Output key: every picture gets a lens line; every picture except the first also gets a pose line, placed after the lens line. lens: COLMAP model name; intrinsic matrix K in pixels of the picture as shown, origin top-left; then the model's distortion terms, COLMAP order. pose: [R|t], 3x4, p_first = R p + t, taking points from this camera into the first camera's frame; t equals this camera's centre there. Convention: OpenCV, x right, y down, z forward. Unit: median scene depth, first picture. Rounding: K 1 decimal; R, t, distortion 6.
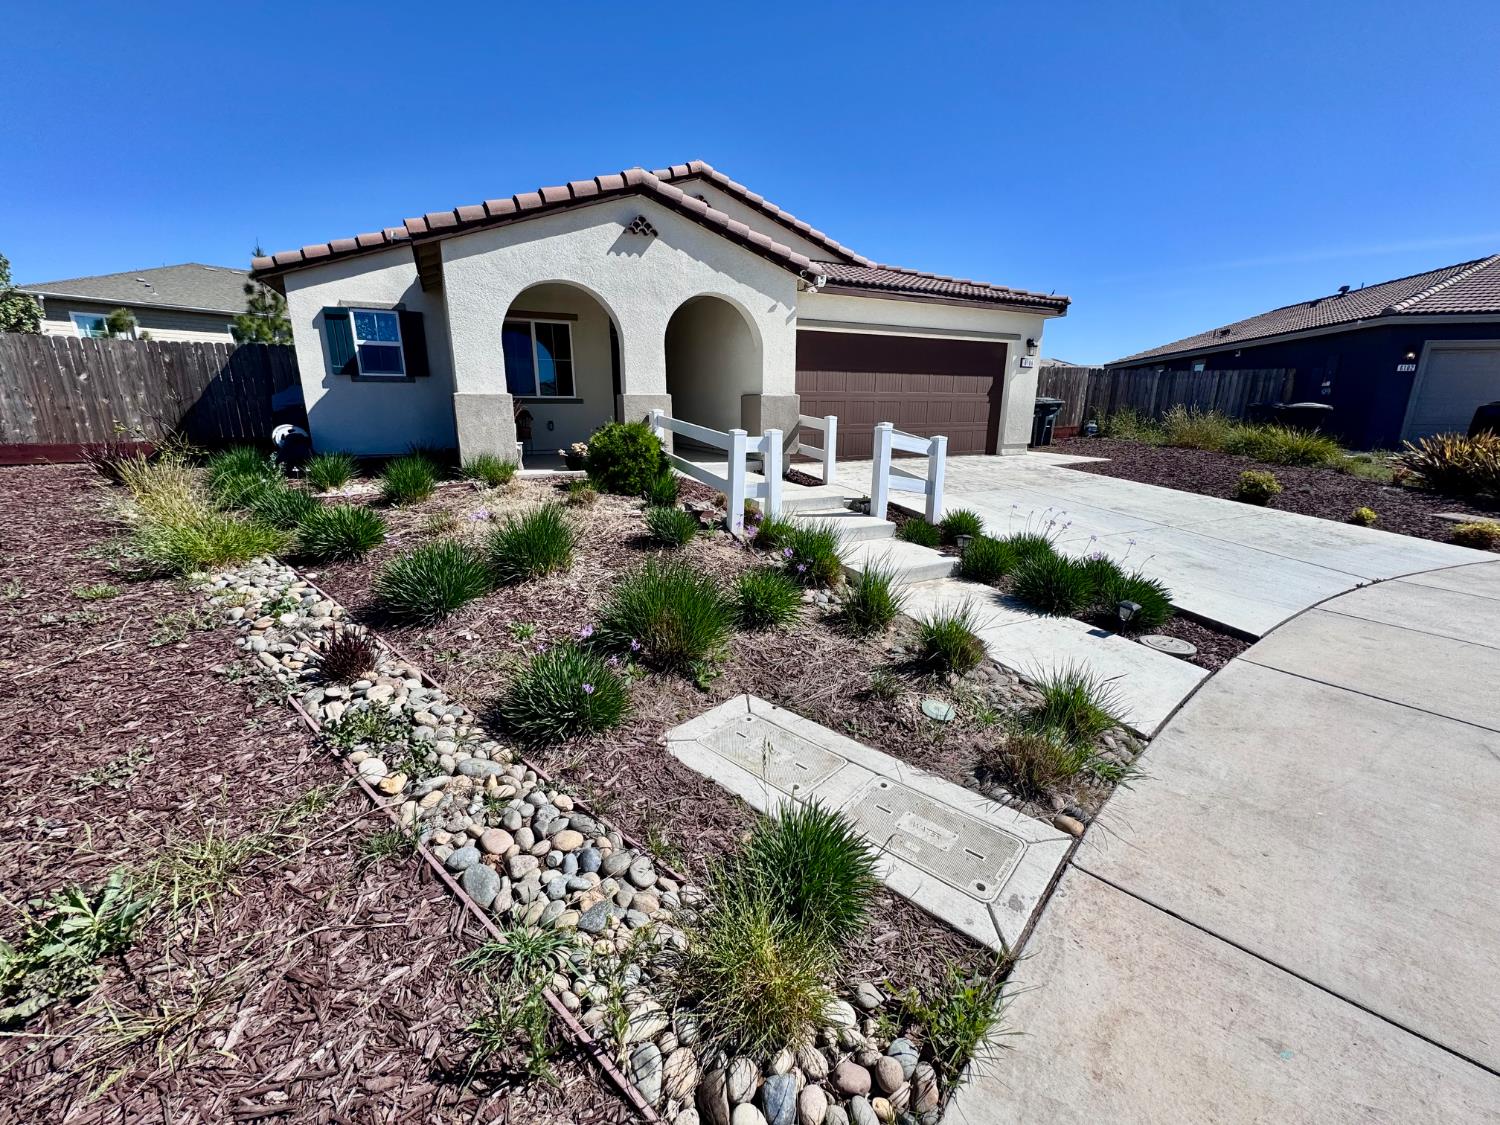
lens RADIAL K [[596.1, 0, 739.7], [0, 596.1, 555.9], [0, 0, 1]] dist [-0.004261, 0.000719]
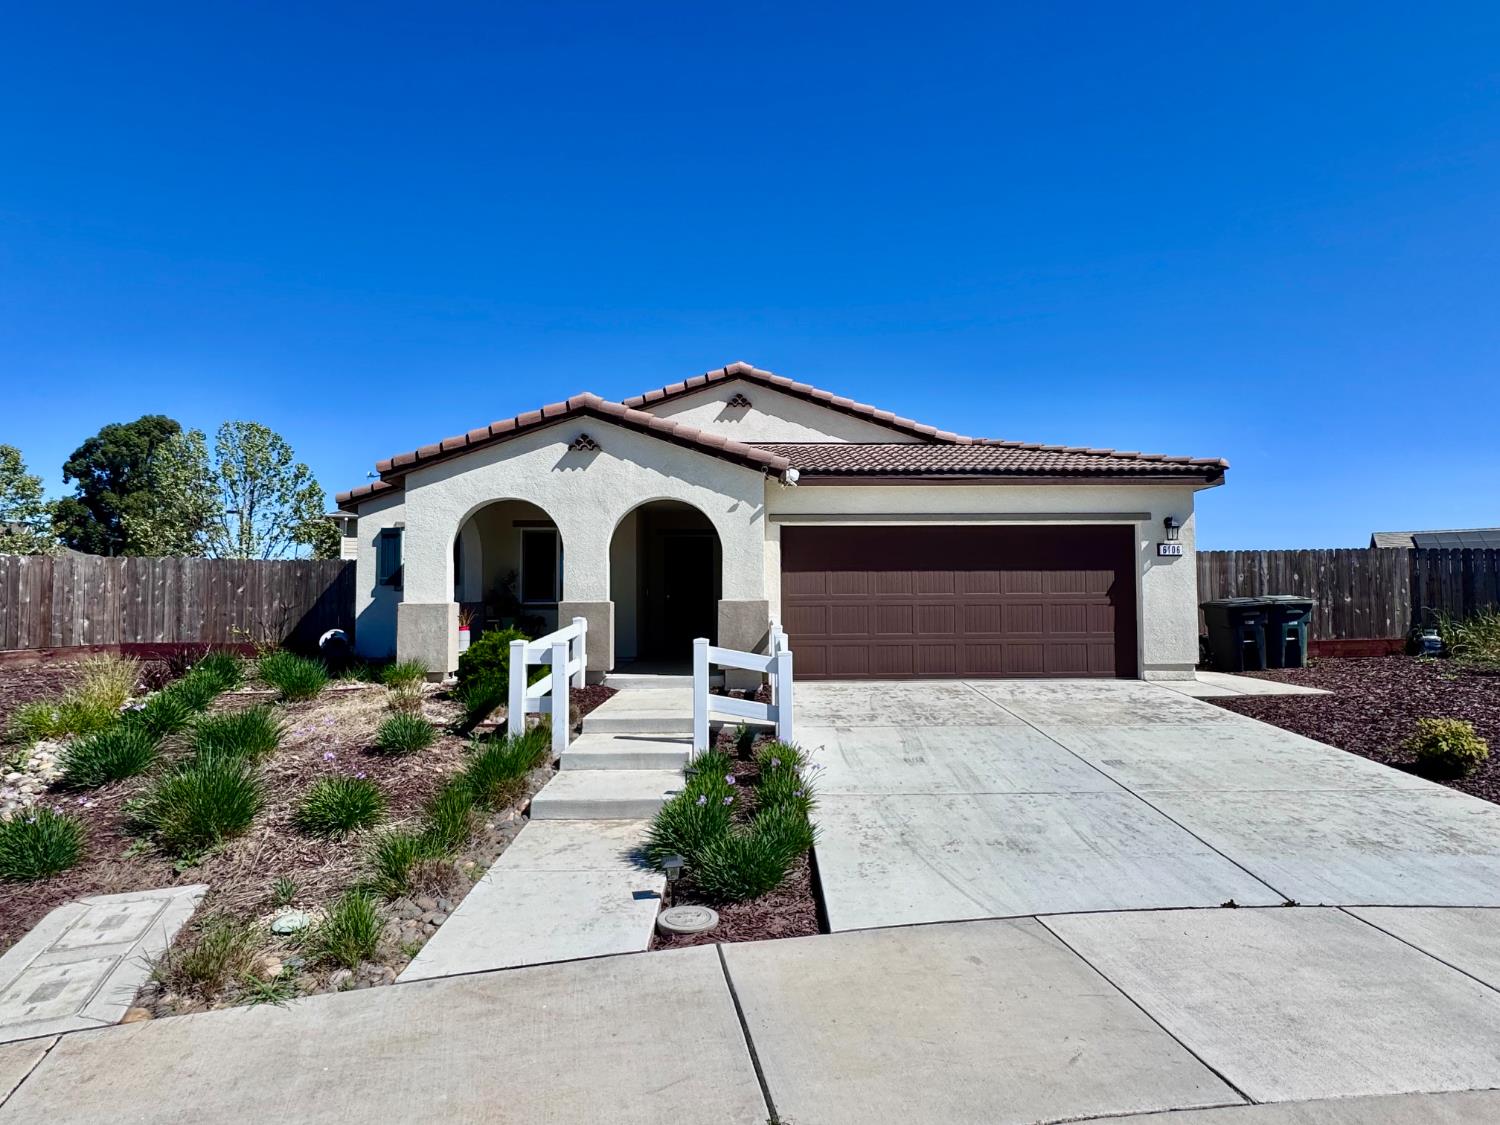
lens RADIAL K [[790.5, 0, 744.8], [0, 790.5, 568.2], [0, 0, 1]] dist [-0.013462, 0.000320]
pose [[0.909949, -0.024924, -0.413970, 0.515829], [-0.095366, 0.958868, -0.267354, -0.009295], [0.403606, 0.282757, 0.870144, -0.005829]]
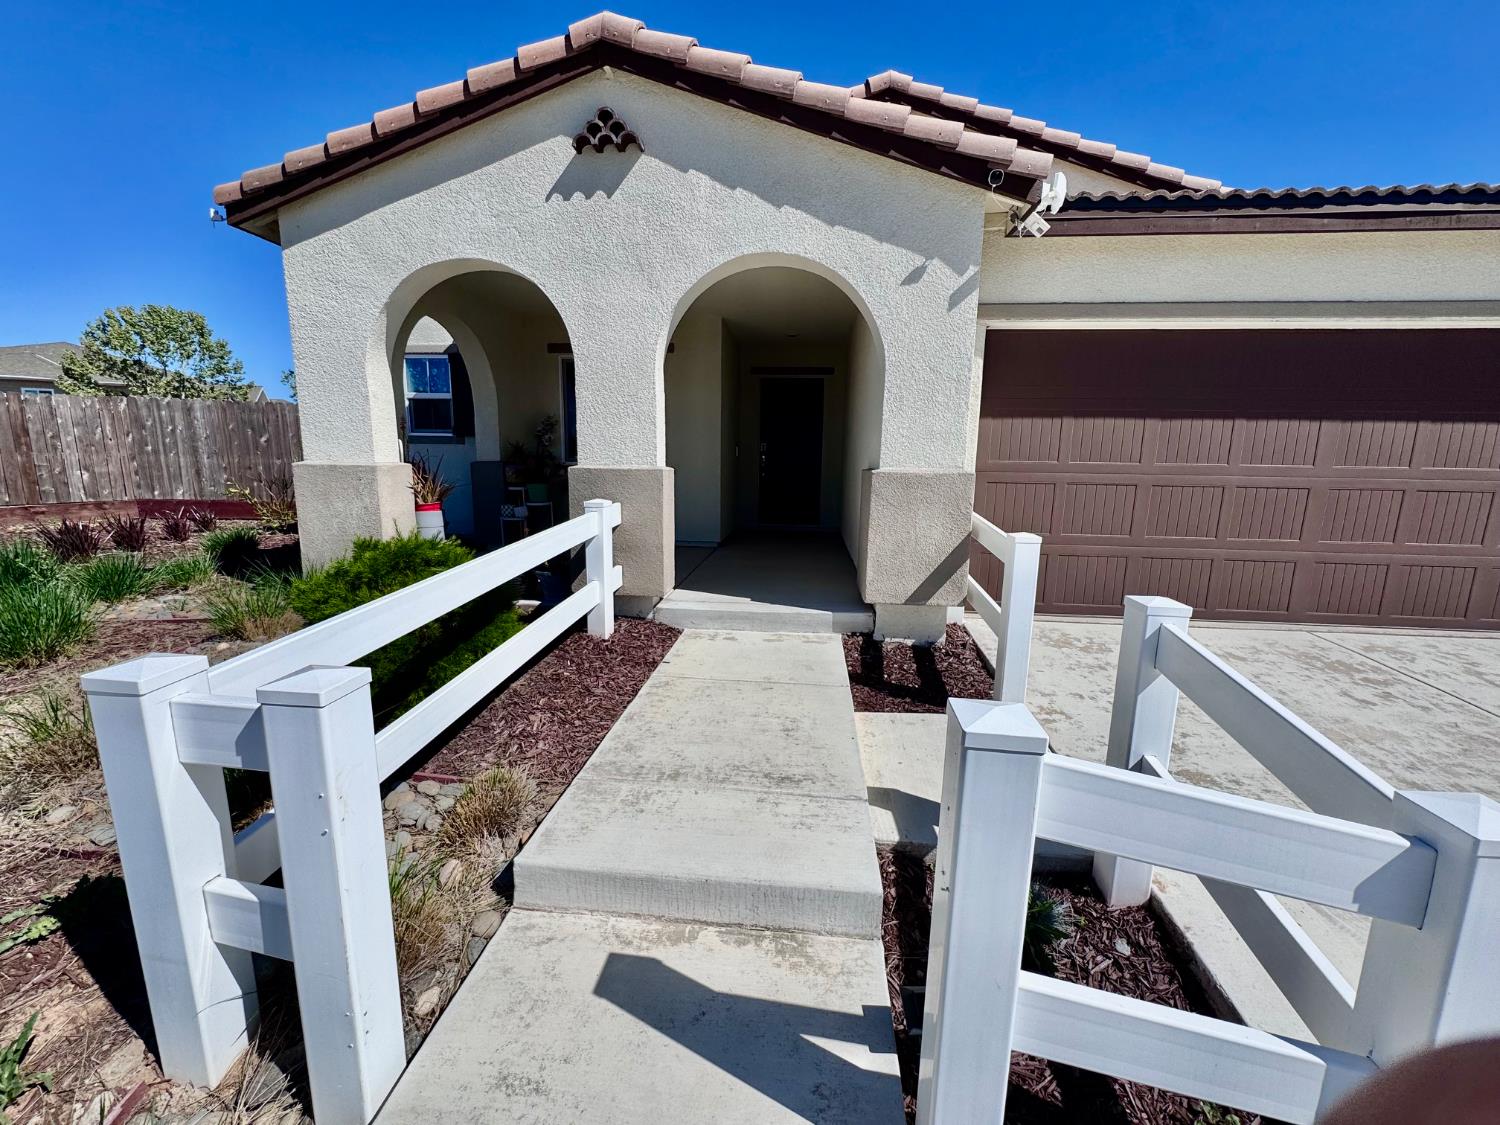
lens RADIAL K [[596.1, 0, 748.5], [0, 596.1, 560.7], [0, 0, 1]] dist [-0.004261, 0.000719]
pose [[0.857847, 0.097482, -0.504575, 0.173728], [-0.141181, 0.988770, -0.049000, -0.159242], [0.494133, 0.113271, 0.861976, 0.544410]]
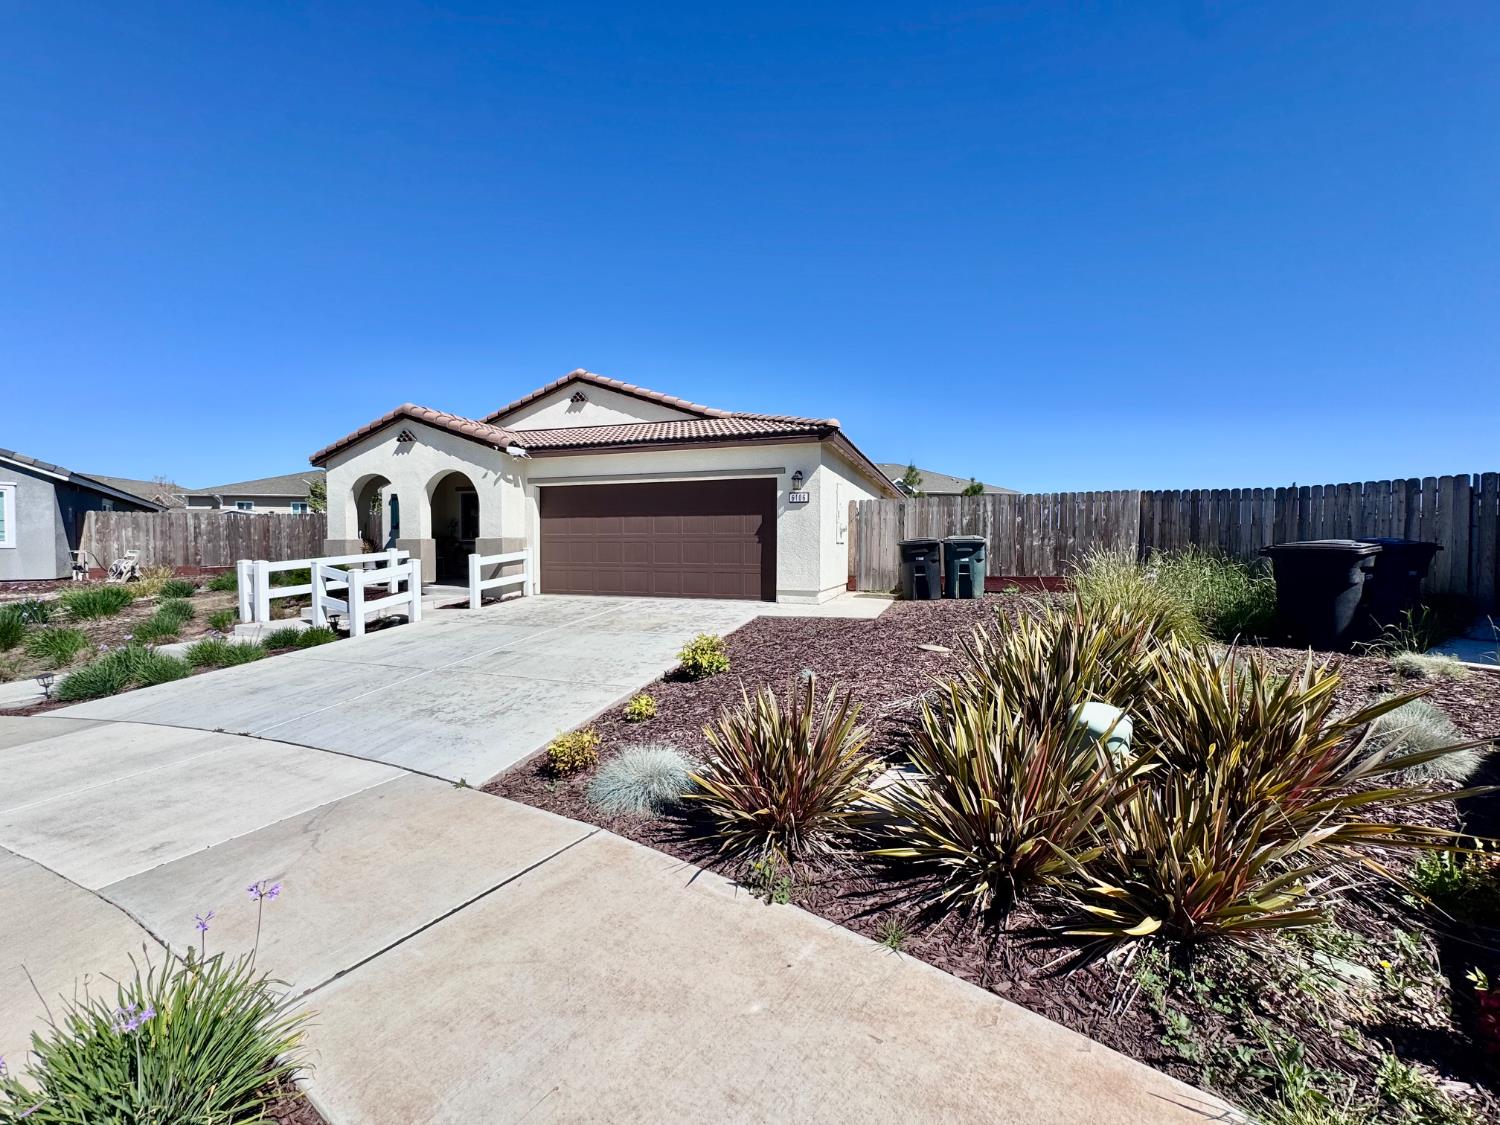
lens RADIAL K [[596.1, 0, 741.3], [0, 596.1, 562.1], [0, 0, 1]] dist [-0.004261, 0.000719]
pose [[0.716881, 0.019193, -0.696931, 1.284371], [-0.170782, 0.974001, -0.148847, -0.115239], [0.675955, 0.225729, 0.701521, 0.455584]]
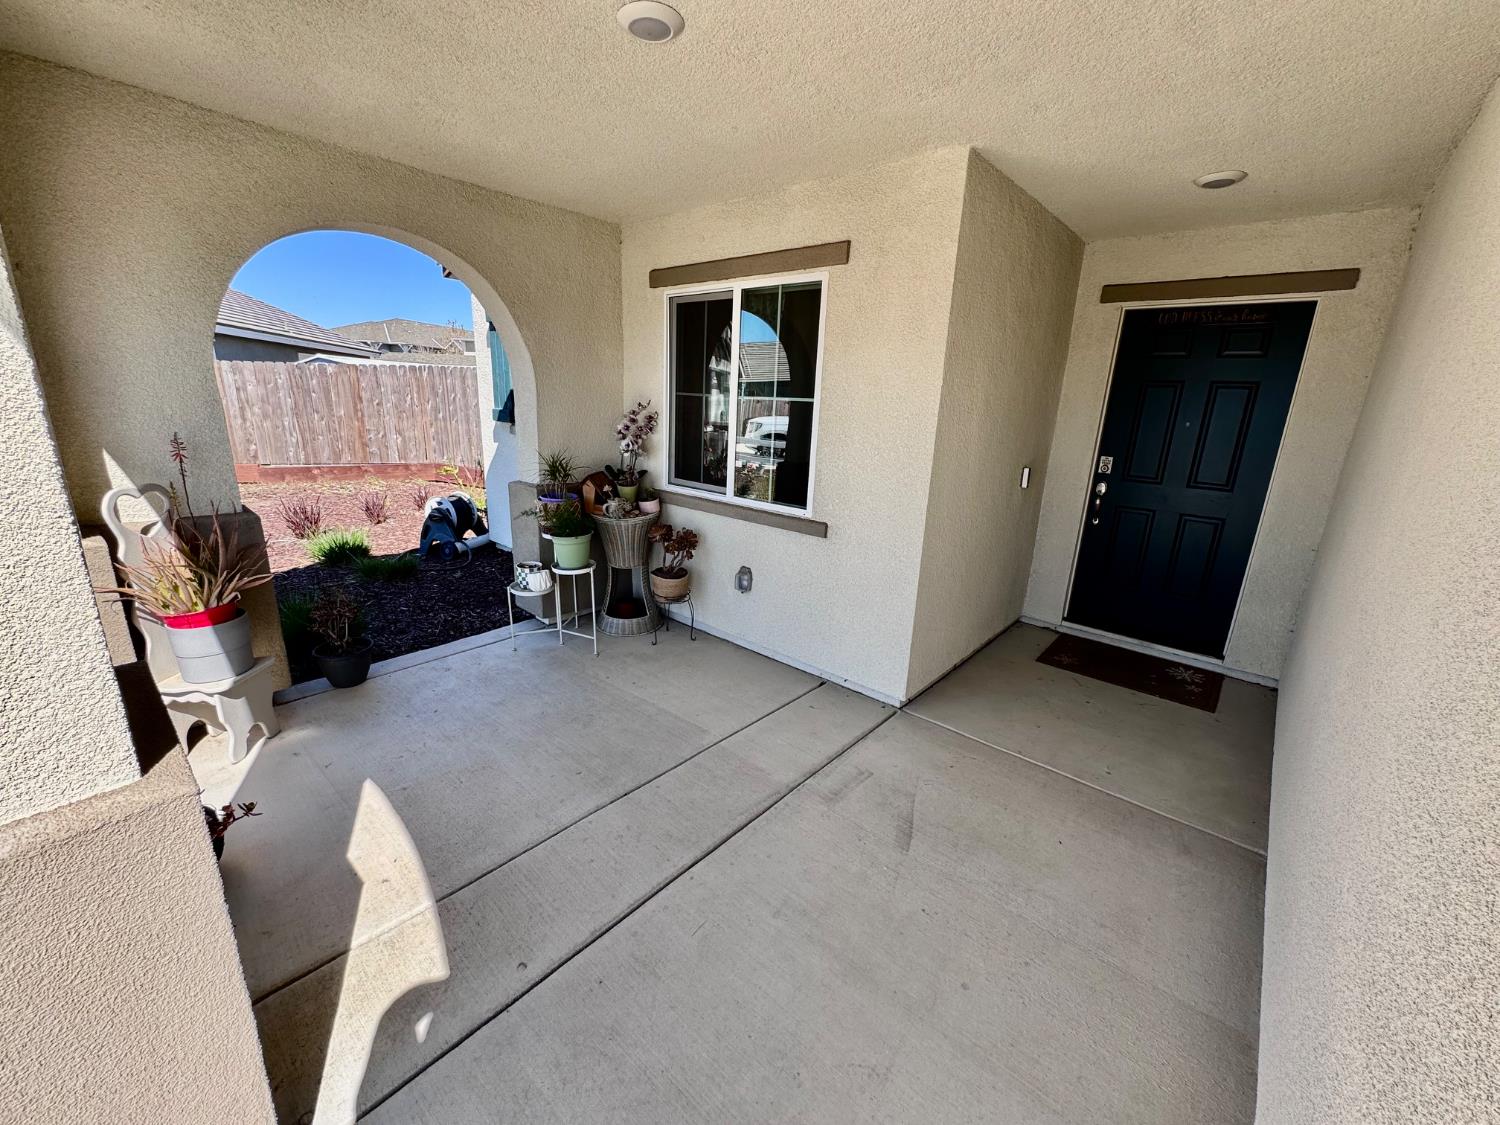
lens RADIAL K [[596.1, 0, 752.7], [0, 596.1, 559.5], [0, 0, 1]] dist [-0.004261, 0.000719]
pose [[0.400492, 0.256978, -0.879527, -0.016160], [-0.266637, 0.951014, 0.156451, -0.325982], [0.876647, 0.171857, 0.449394, 0.950459]]
